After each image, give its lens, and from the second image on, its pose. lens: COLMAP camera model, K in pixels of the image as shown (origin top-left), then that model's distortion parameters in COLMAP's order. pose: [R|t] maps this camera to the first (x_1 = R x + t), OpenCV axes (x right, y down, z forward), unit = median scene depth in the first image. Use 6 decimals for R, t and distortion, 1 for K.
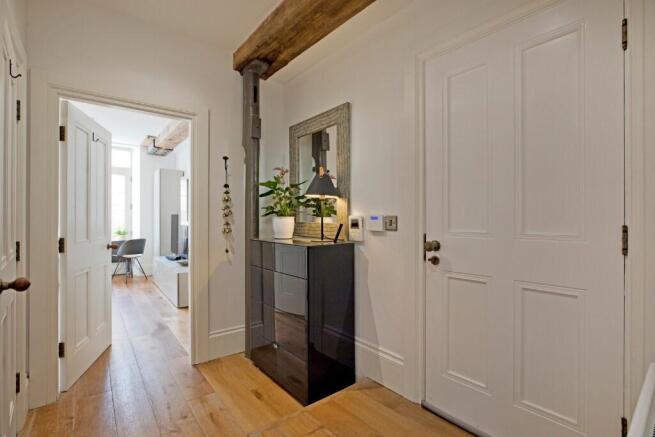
lens RADIAL K [[292.3, 0, 327.5], [0, 292.3, 216.6], [0, 0, 1]] dist [-0.017456, 0.001591]
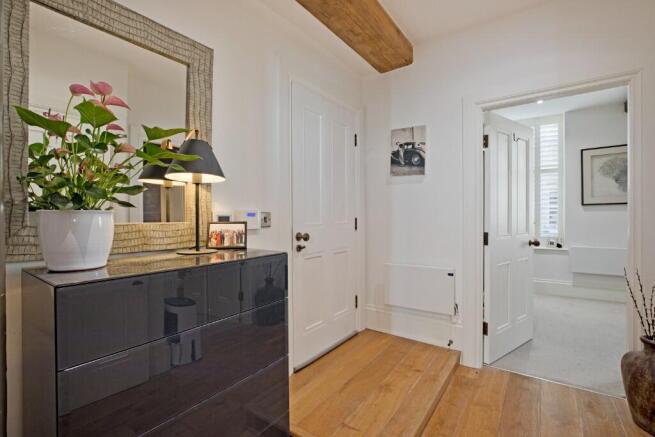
lens RADIAL K [[292.3, 0, 326.2], [0, 292.3, 218.0], [0, 0, 1]] dist [-0.017456, 0.001591]
pose [[-0.225435, -0.002444, 0.974255, -0.766800], [0.001613, 0.999995, 0.002882, 0.013338], [-0.974257, 0.002221, -0.225430, 1.012985]]
